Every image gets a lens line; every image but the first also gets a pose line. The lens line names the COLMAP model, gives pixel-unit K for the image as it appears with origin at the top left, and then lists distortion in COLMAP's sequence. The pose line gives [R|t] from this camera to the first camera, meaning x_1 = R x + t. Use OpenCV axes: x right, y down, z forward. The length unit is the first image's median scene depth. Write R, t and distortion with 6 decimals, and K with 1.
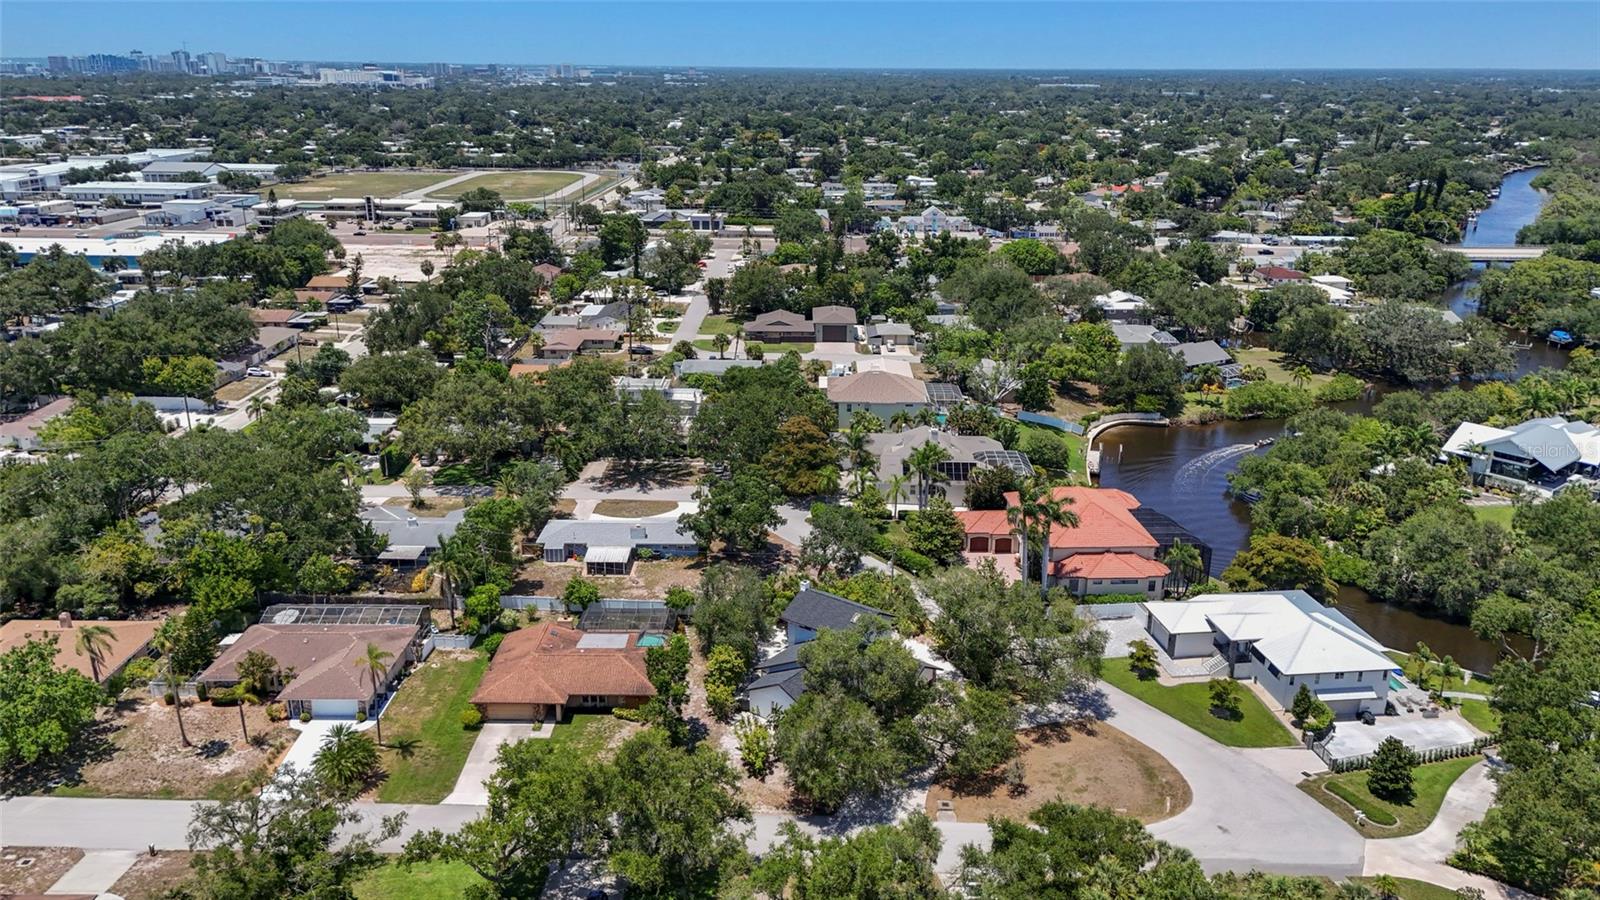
lens RADIAL K [[1172.6, 0, 803.2], [0, 1172.6, 447.4], [0, 0, 1]] dist [0.067230, -0.061640]
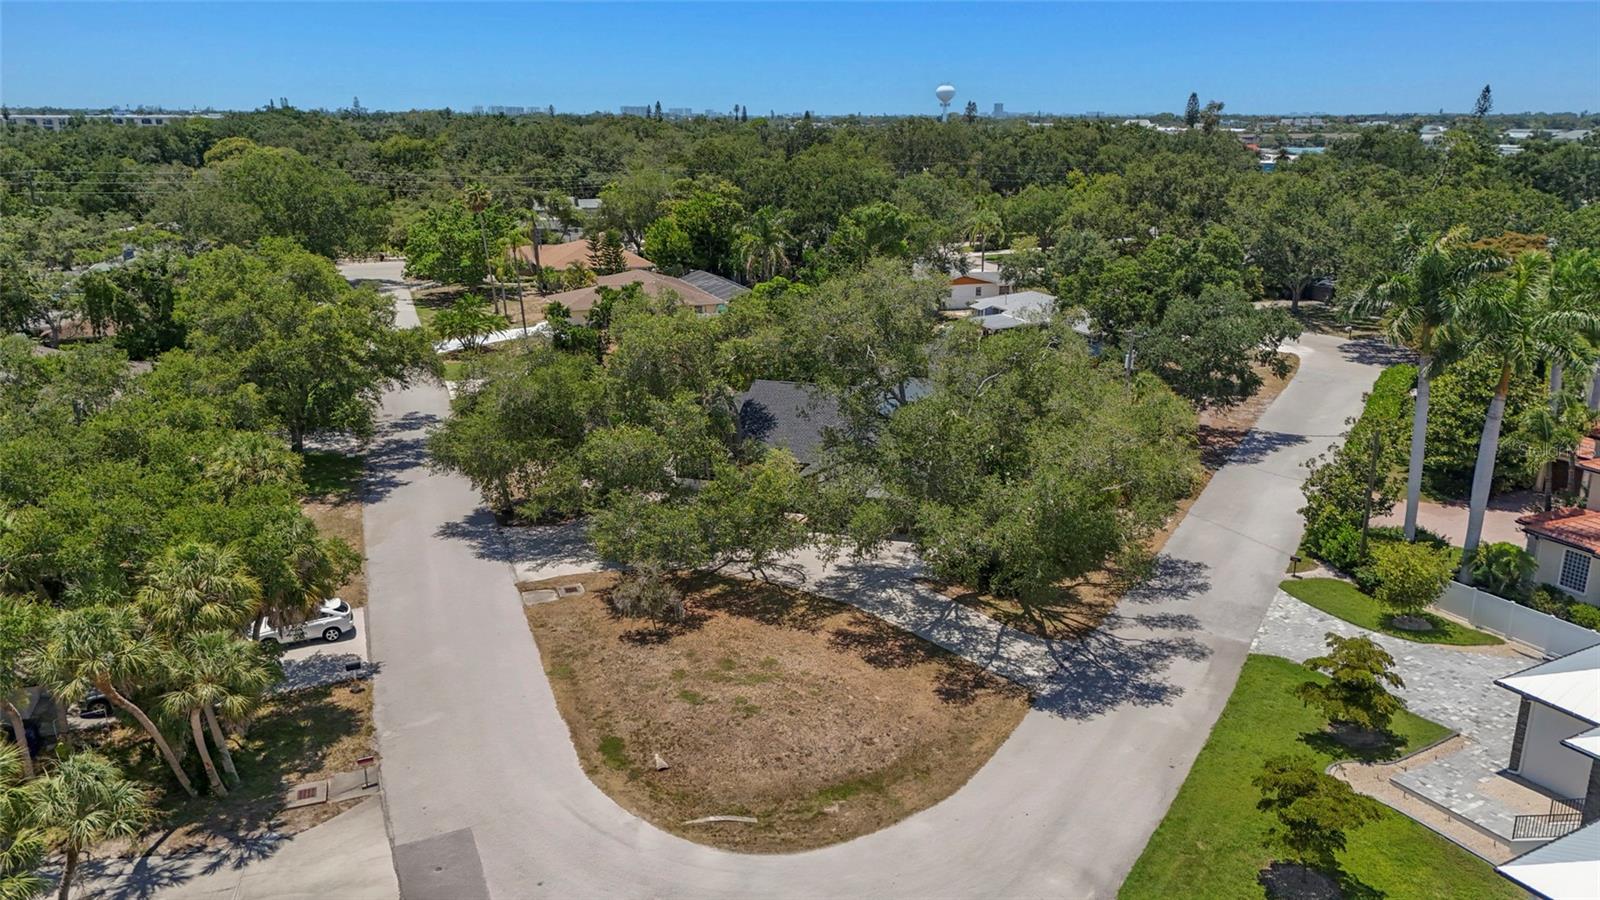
lens RADIAL K [[1172.6, 0, 786.9], [0, 1172.6, 444.2], [0, 0, 1]] dist [0.067230, -0.061640]
pose [[0.360067, 0.256238, -0.897047, 0.300858], [-0.279112, 0.947088, 0.158498, 0.060246], [0.890196, 0.193306, 0.412534, 0.409653]]
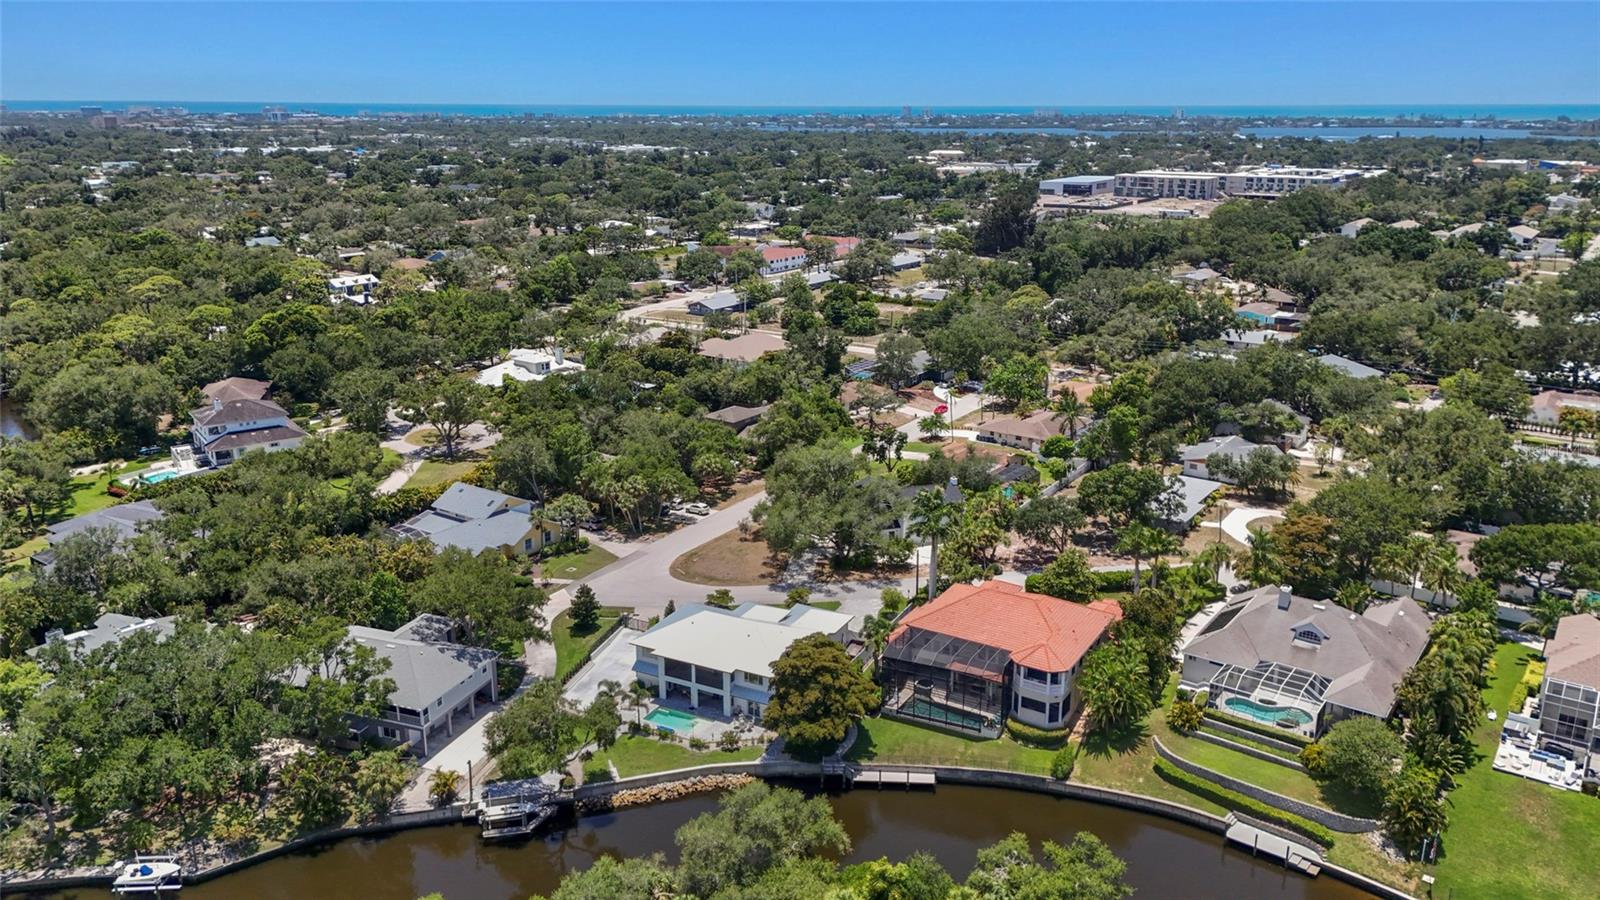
lens RADIAL K [[1172.6, 0, 805.6], [0, 1172.6, 444.3], [0, 0, 1]] dist [0.067230, -0.061640]
pose [[-0.566685, 0.236455, -0.789277, 0.688170], [-0.240422, 0.868792, 0.432895, -0.276735], [0.788077, 0.435075, -0.435482, 0.849512]]
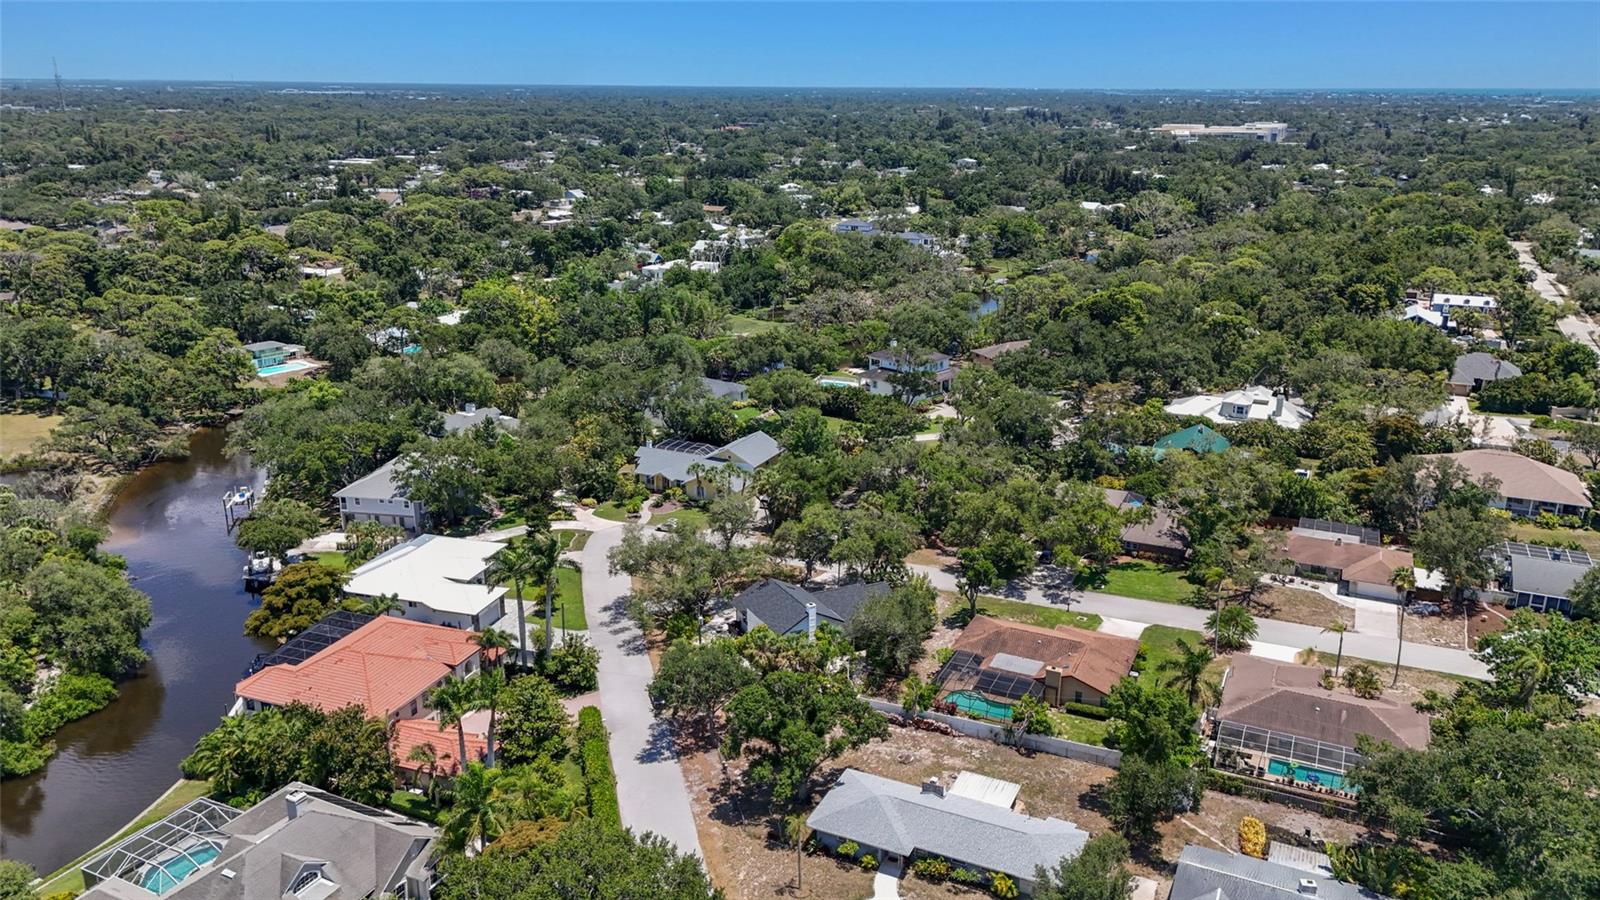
lens RADIAL K [[1172.6, 0, 799.3], [0, 1172.6, 462.2], [0, 0, 1]] dist [0.067230, -0.061640]
pose [[-0.911879, -0.121770, 0.391980, -0.219474], [0.123286, 0.829629, 0.544533, -0.308896], [-0.391506, 0.544874, -0.741509, 0.985804]]
